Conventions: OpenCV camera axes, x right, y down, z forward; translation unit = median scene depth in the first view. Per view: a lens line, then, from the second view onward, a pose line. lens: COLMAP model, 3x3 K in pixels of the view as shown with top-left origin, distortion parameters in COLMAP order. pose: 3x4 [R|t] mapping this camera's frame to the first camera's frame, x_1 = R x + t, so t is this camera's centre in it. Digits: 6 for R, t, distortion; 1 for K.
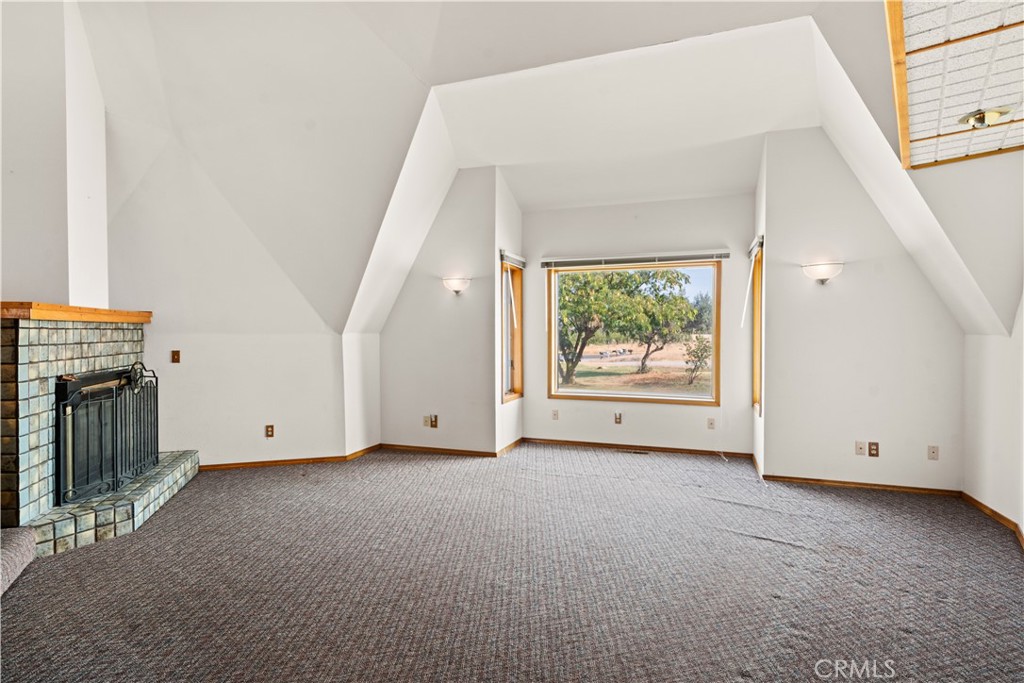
lens RADIAL K [[522.7, 0, 512.0], [0, 522.7, 341.5], [0, 0, 1]] dist [-0.001149, -0.000185]
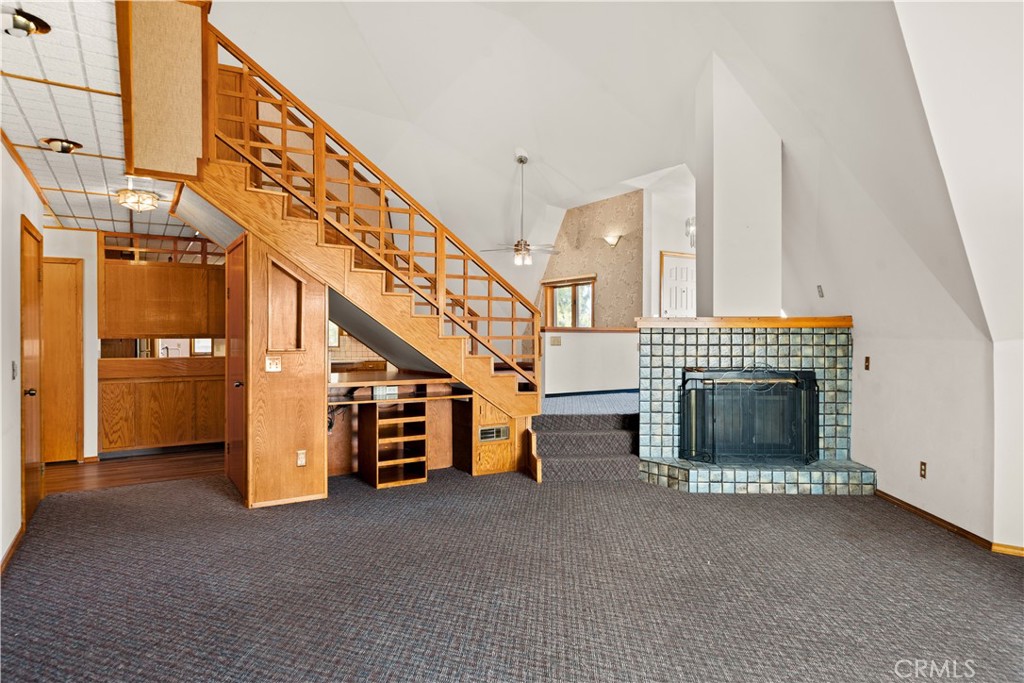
lens RADIAL K [[604.3, 0, 512.0], [0, 604.3, 341.5], [0, 0, 1]] dist [0.001049, 0.001041]
pose [[-0.338541, 0.012624, -0.940867, 0.612635], [-0.020620, 0.999570, 0.020831, -0.020217], [0.940726, 0.026453, -0.338136, 0.821271]]
